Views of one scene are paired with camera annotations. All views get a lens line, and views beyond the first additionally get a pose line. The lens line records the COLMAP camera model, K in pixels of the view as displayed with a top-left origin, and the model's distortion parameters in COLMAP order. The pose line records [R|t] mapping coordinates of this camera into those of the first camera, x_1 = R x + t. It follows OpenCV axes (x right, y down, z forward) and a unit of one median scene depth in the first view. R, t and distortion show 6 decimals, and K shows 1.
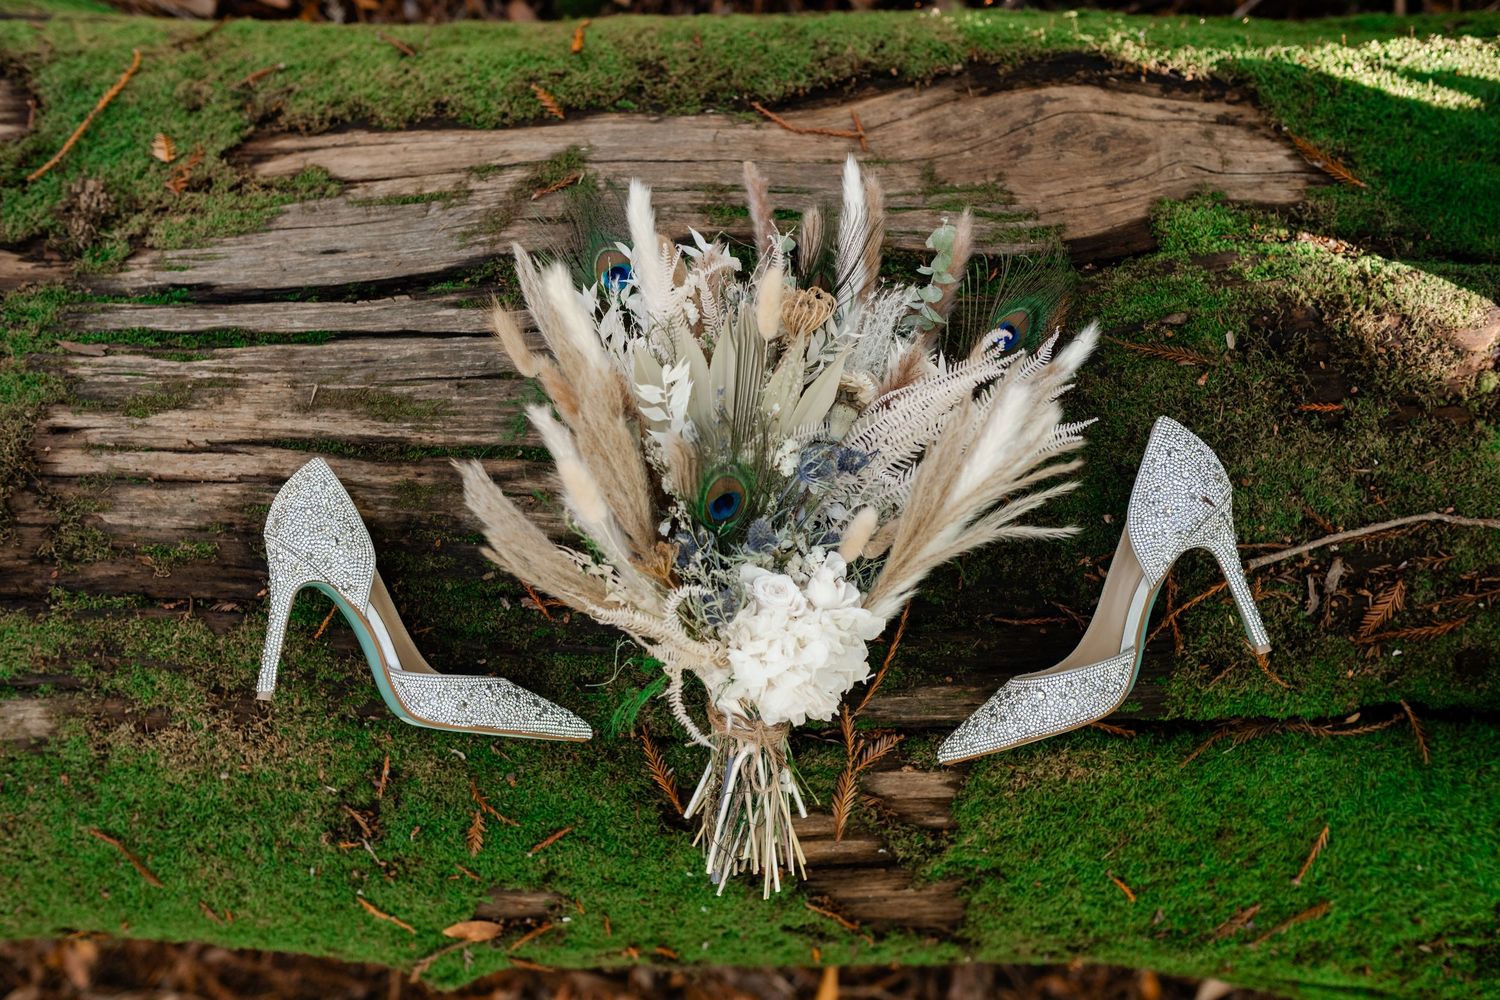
lens RADIAL K [[1500.9, 0, 739.6], [0, 1500.9, 502.8], [0, 0, 1]] dist [0.005176, 0.007254]
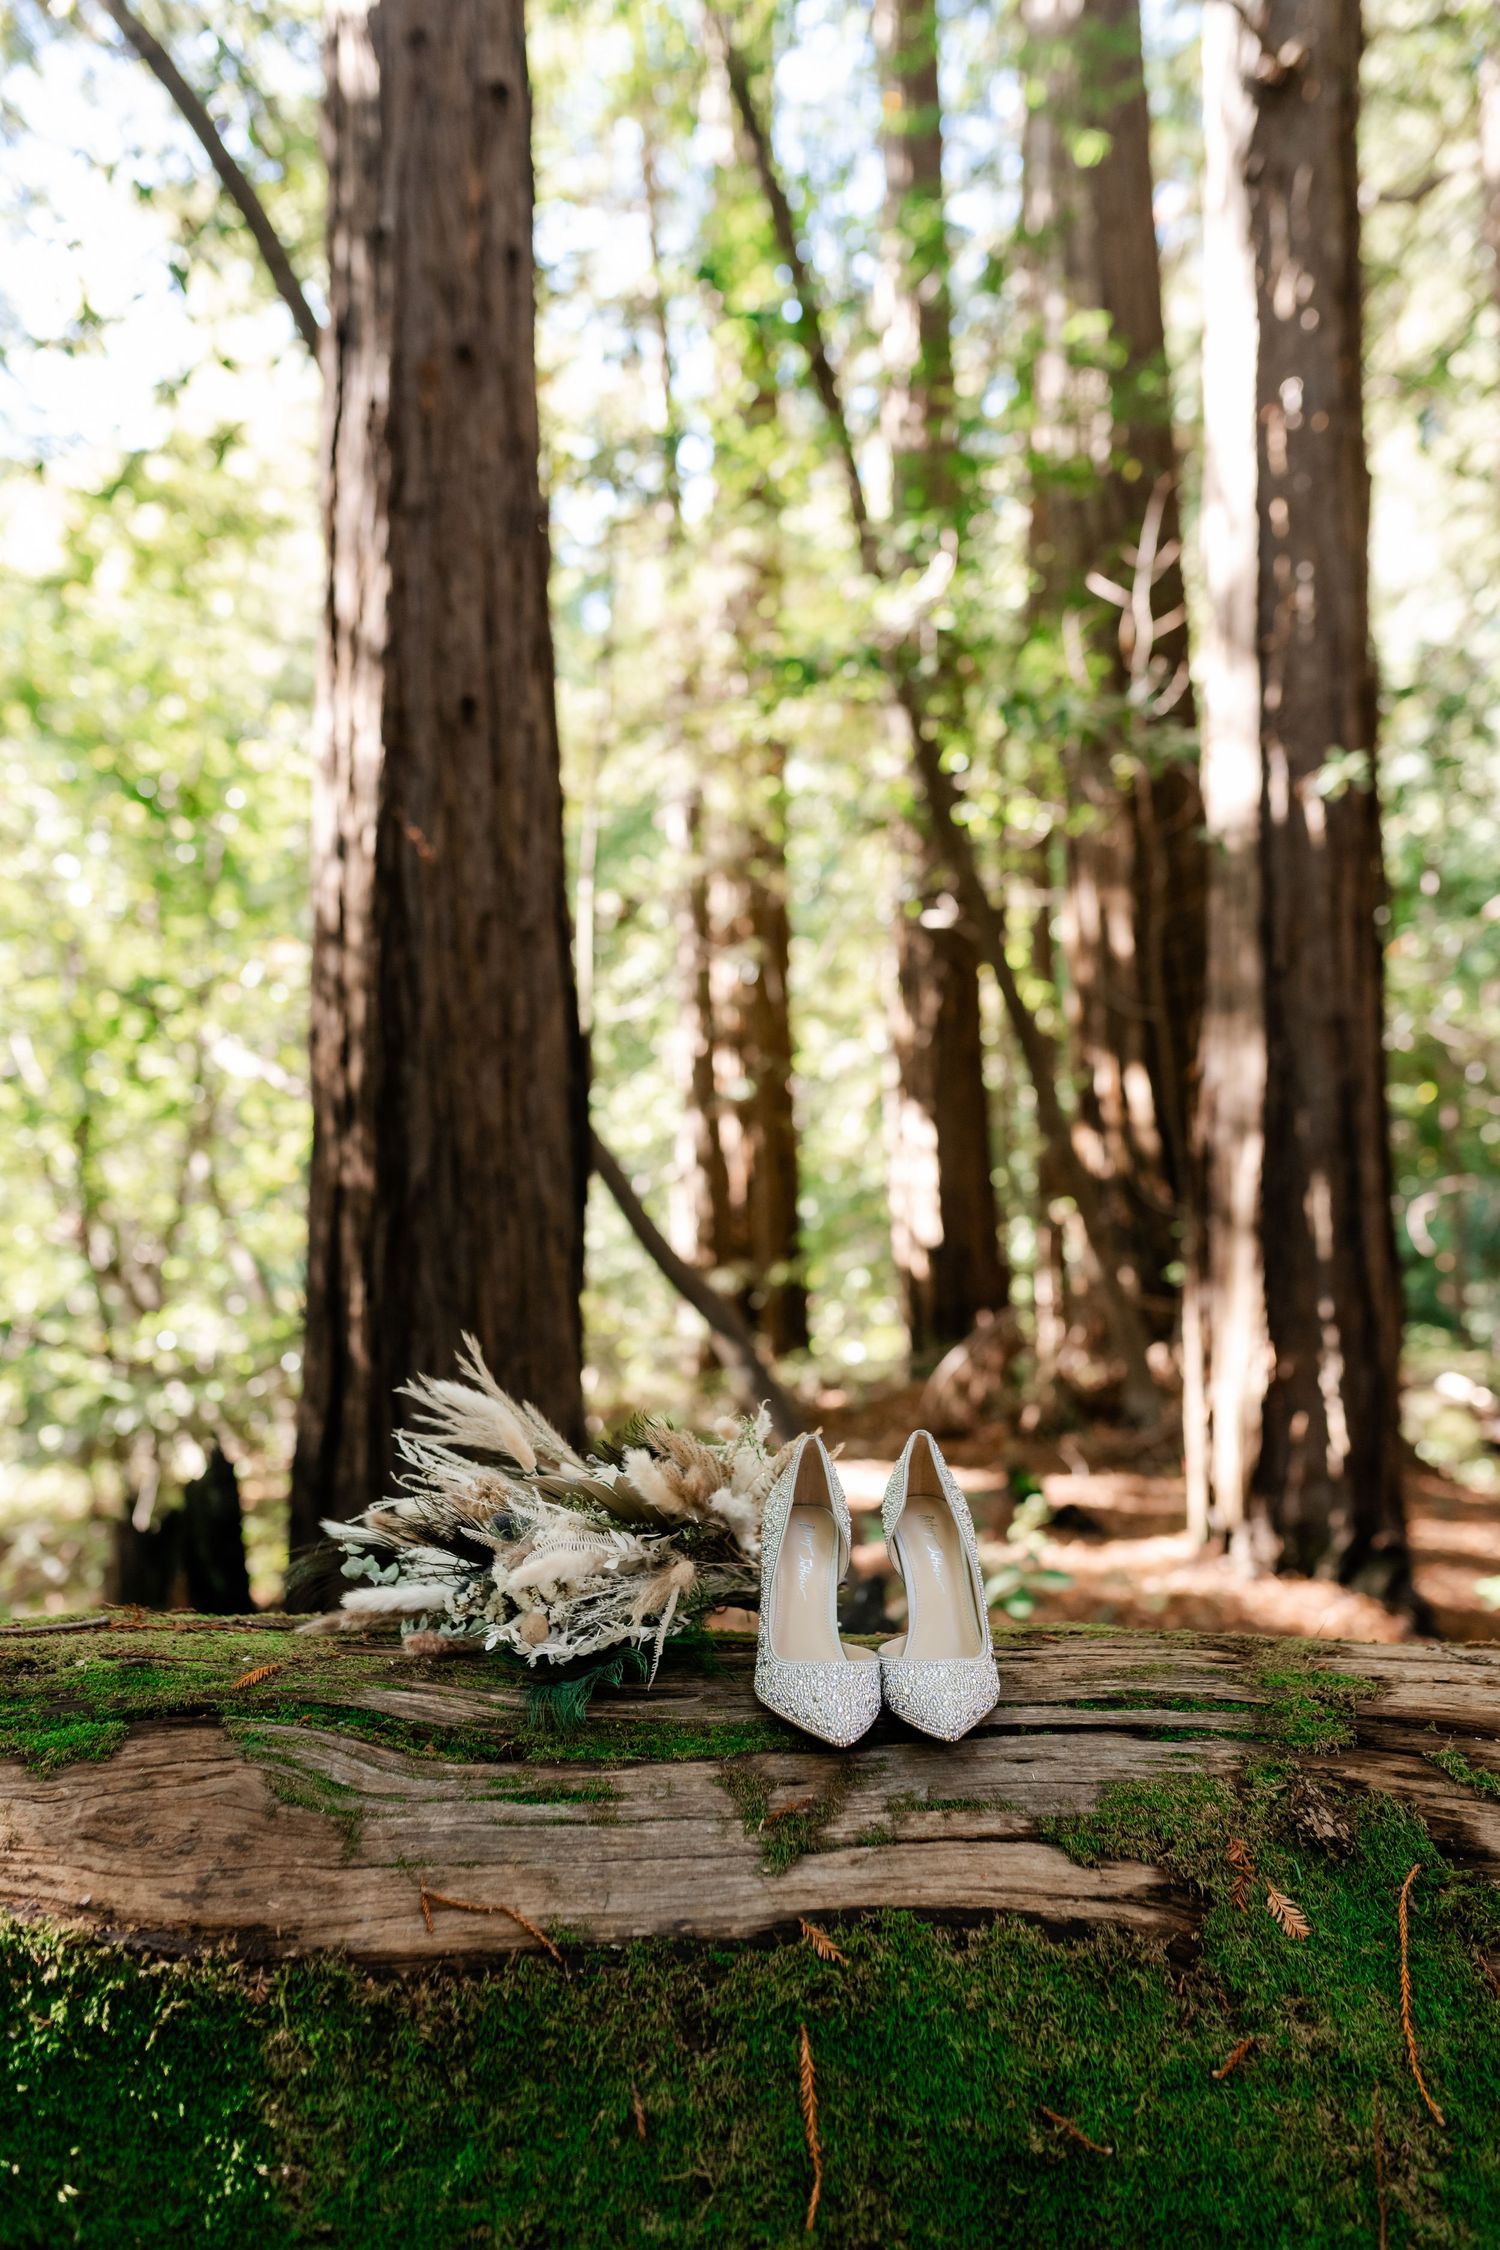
lens RADIAL K [[2201.6, 0, 750.0], [0, 2201.6, 1125.0], [0, 0, 1]] dist [0.006624, 0.002053]
pose [[-0.996769, 0.002933, -0.080267, 0.001279], [-0.080137, 0.031088, 0.996299, -1.523681], [0.005417, 0.999512, -0.030753, 0.656532]]
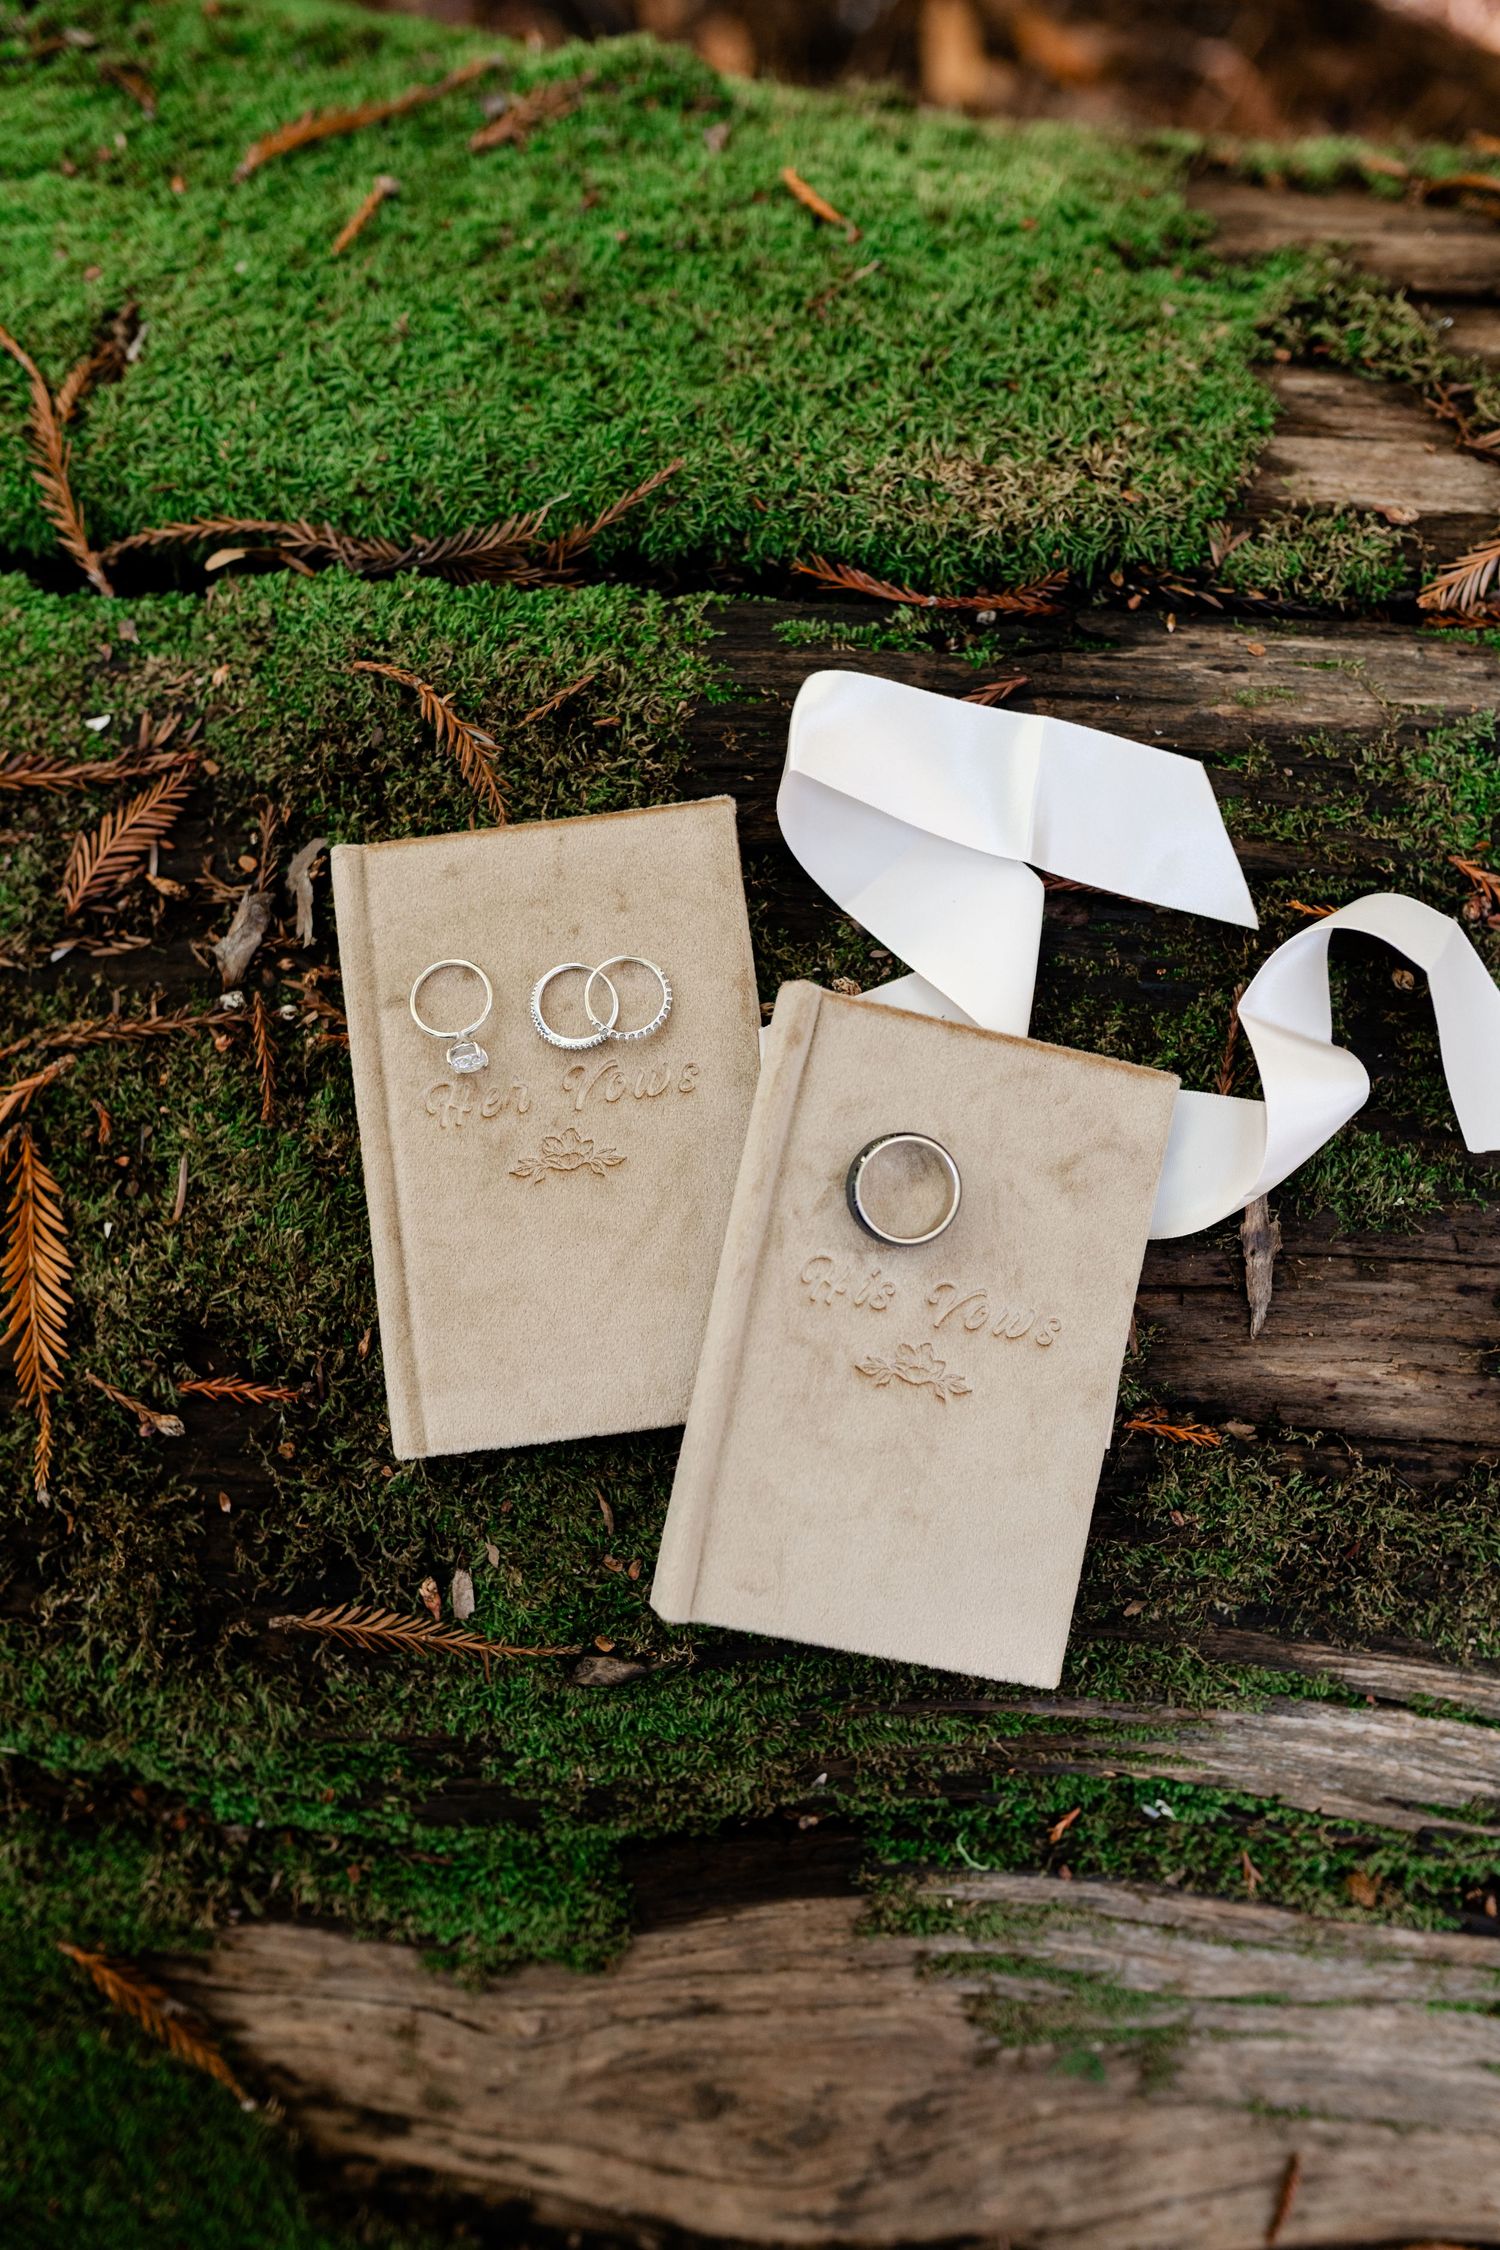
lens RADIAL K [[2178.9, 0, 744.3], [0, 2178.9, 1138.7], [0, 0, 1]] dist [0.002737, 0.005510]
pose [[-0.993757, -0.087311, 0.069452, 0.218948], [0.088286, -0.996033, 0.011094, 0.003135], [0.068208, 0.017156, 0.997524, 0.445774]]
